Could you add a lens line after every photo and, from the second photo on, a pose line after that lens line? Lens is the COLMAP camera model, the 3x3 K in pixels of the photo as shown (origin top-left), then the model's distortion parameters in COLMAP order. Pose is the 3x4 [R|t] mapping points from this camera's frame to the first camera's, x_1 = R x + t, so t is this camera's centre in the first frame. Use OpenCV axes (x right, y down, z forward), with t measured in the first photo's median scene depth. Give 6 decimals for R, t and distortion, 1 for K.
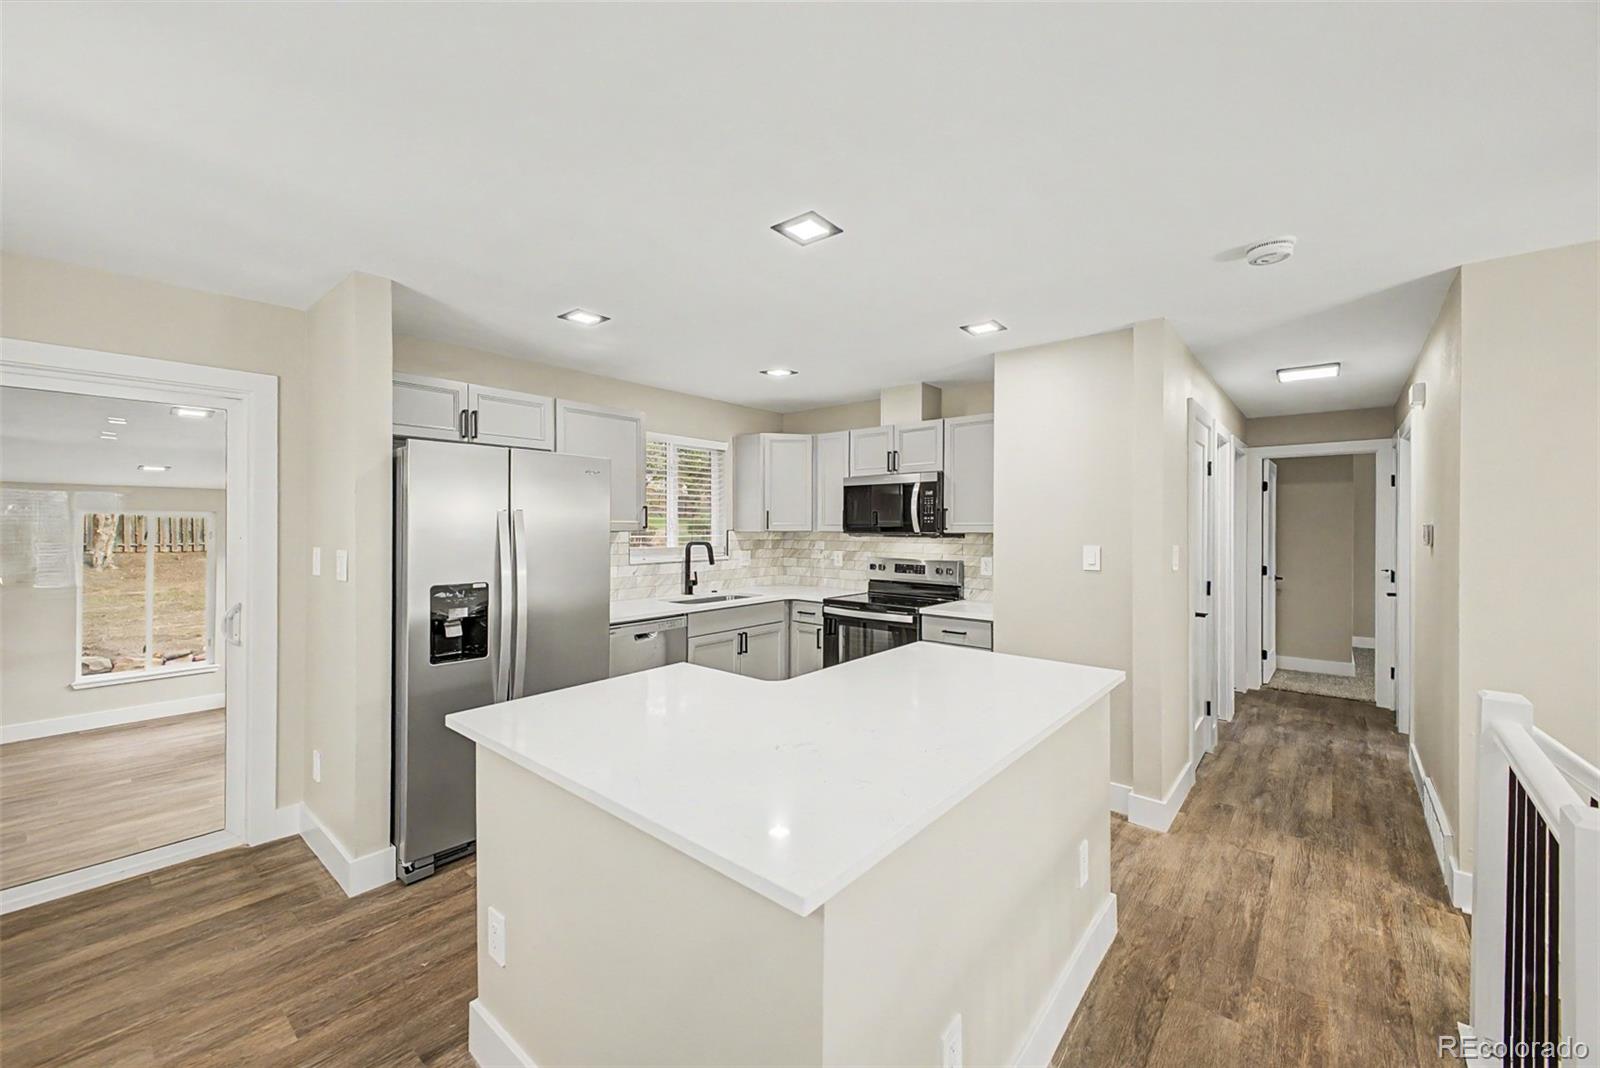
lens RADIAL K [[633.2, 0, 797.0], [0, 633.2, 527.3], [0, 0, 1]] dist [0.017370, -0.004081]
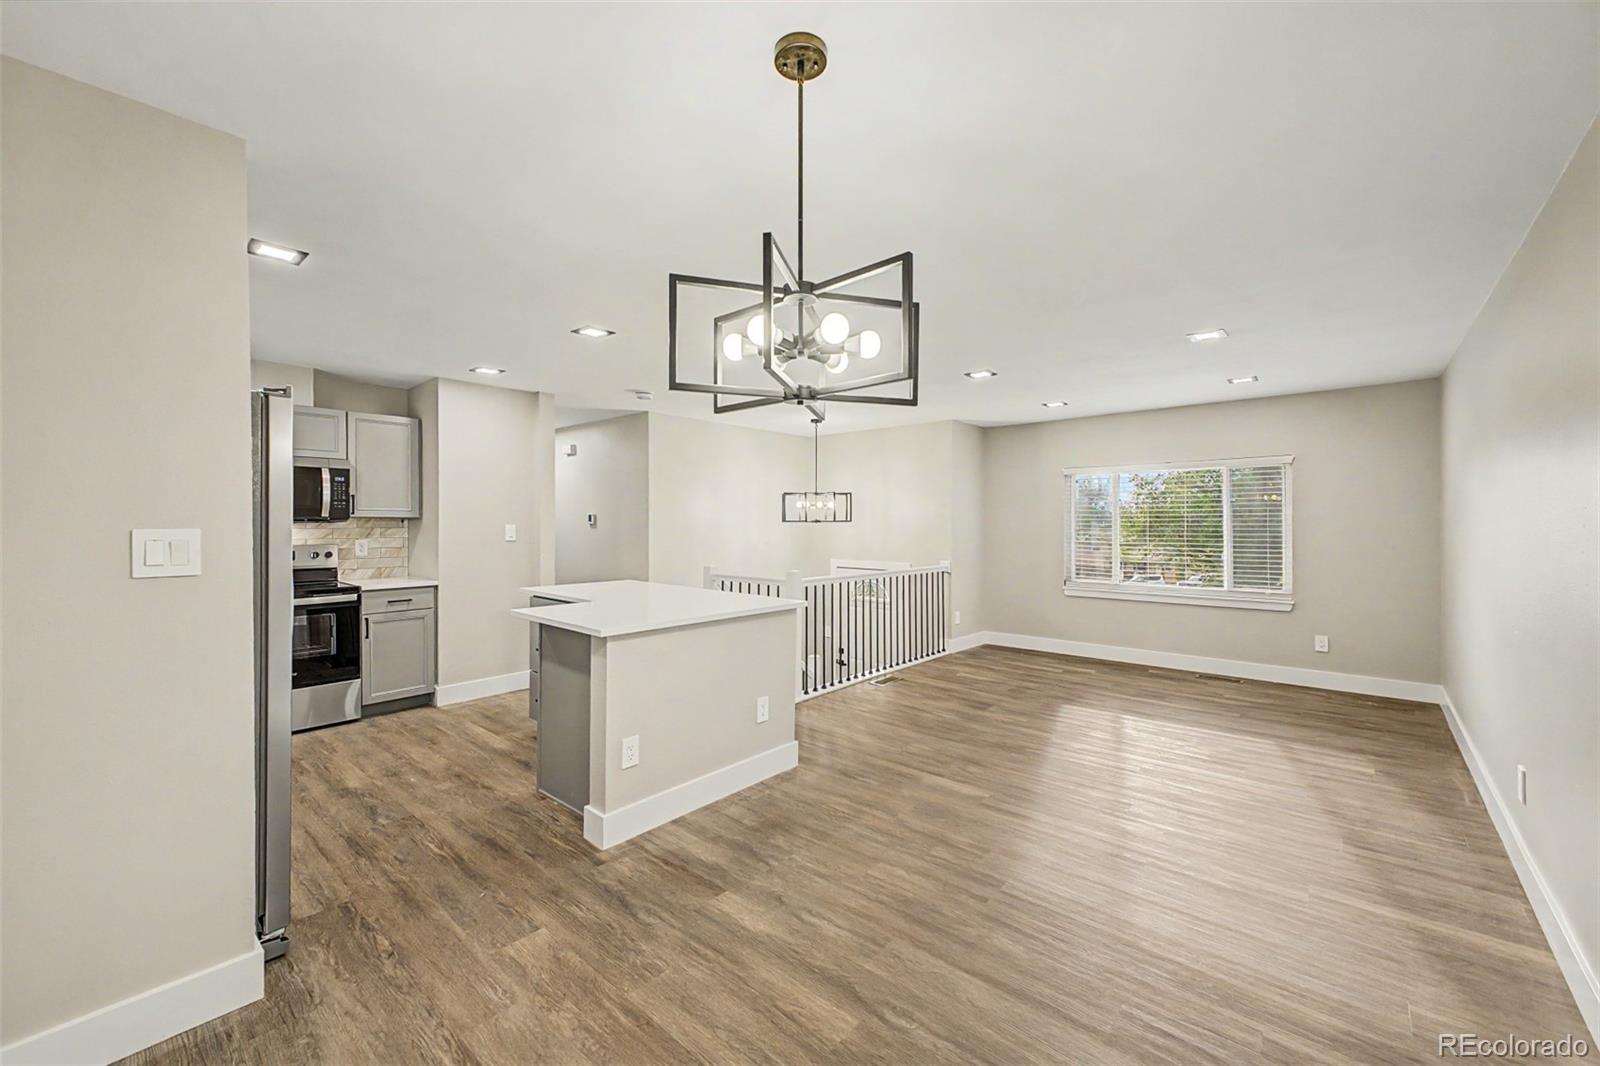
lens RADIAL K [[633.2, 0, 796.5], [0, 633.2, 527.2], [0, 0, 1]] dist [0.017370, -0.004081]
pose [[0.015276, -0.008684, 0.999846, -0.950423], [0.002752, 0.999959, 0.008643, 0.020817], [-0.999880, 0.002620, 0.015299, 0.247417]]
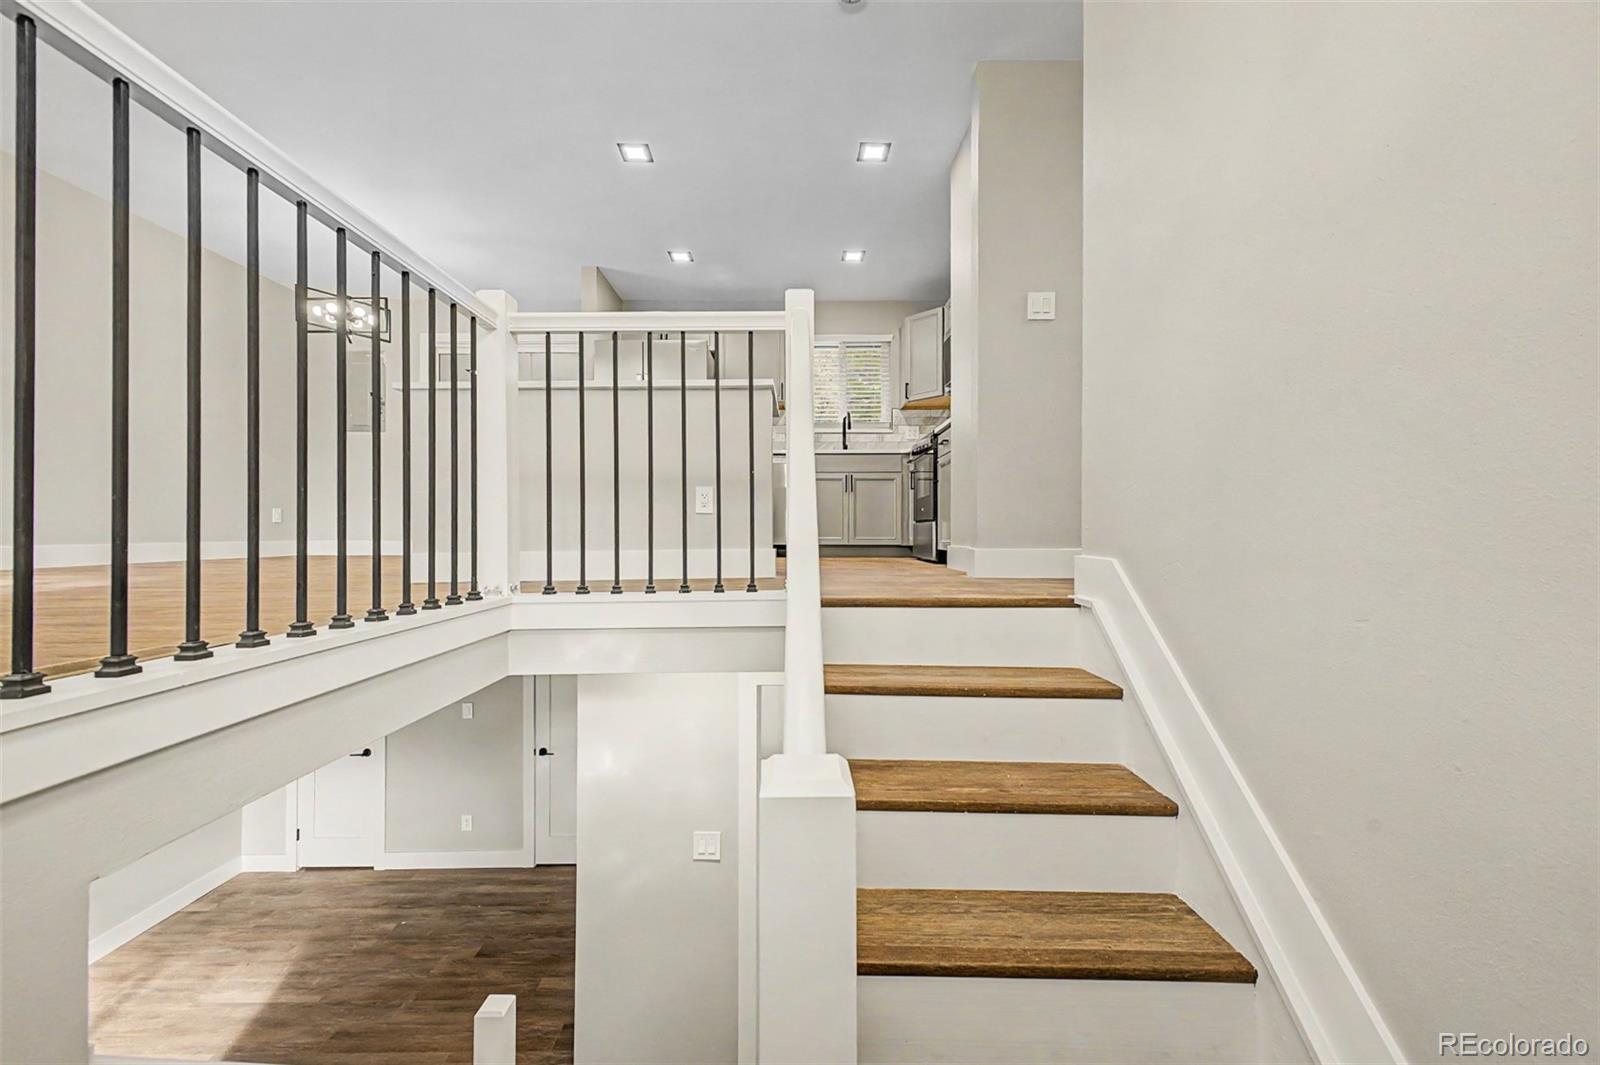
lens RADIAL K [[633.2, 0, 785.4], [0, 633.2, 533.1], [0, 0, 1]] dist [0.017370, -0.004081]
pose [[0.639033, 0.000098, -0.769179, 0.911758], [-0.003184, 0.999992, -0.002517, 0.325995], [0.769173, 0.004058, 0.639028, 0.119098]]
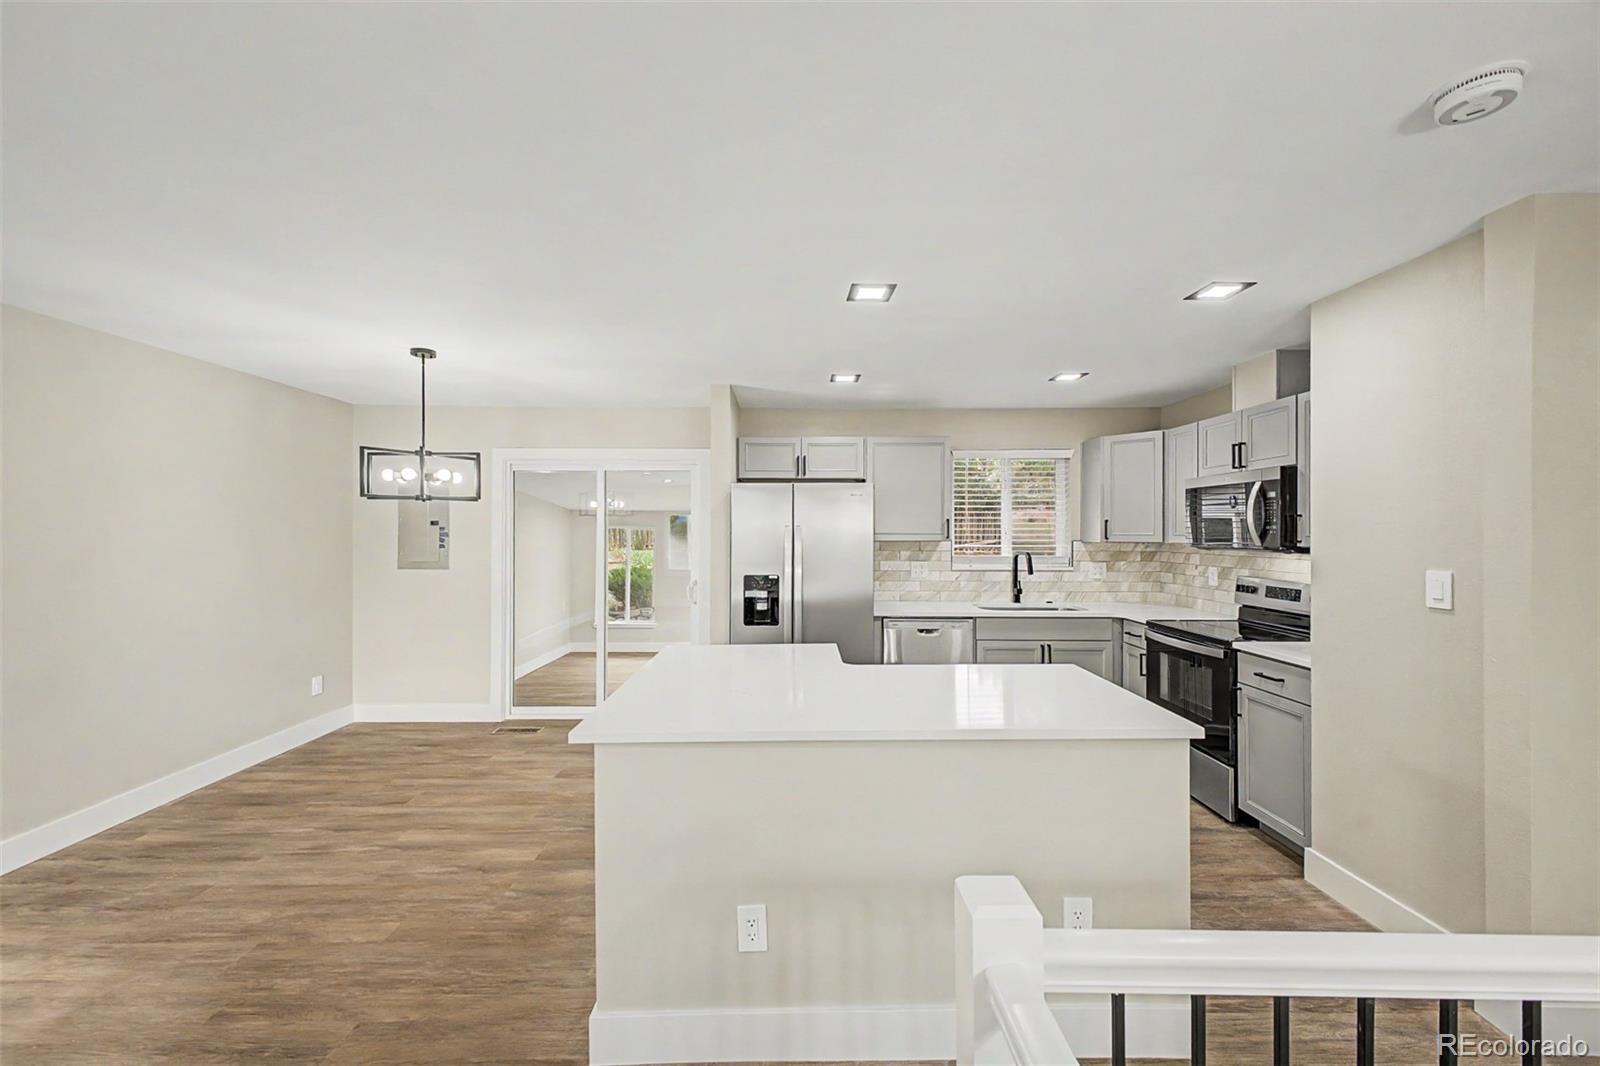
lens RADIAL K [[633.2, 0, 792.9], [0, 633.2, 530.8], [0, 0, 1]] dist [0.017370, -0.004081]
pose [[0.645975, -0.003078, -0.763352, 0.476556], [-0.001237, 0.999986, -0.005079, -0.006529], [0.763357, 0.004225, 0.645963, 0.065897]]
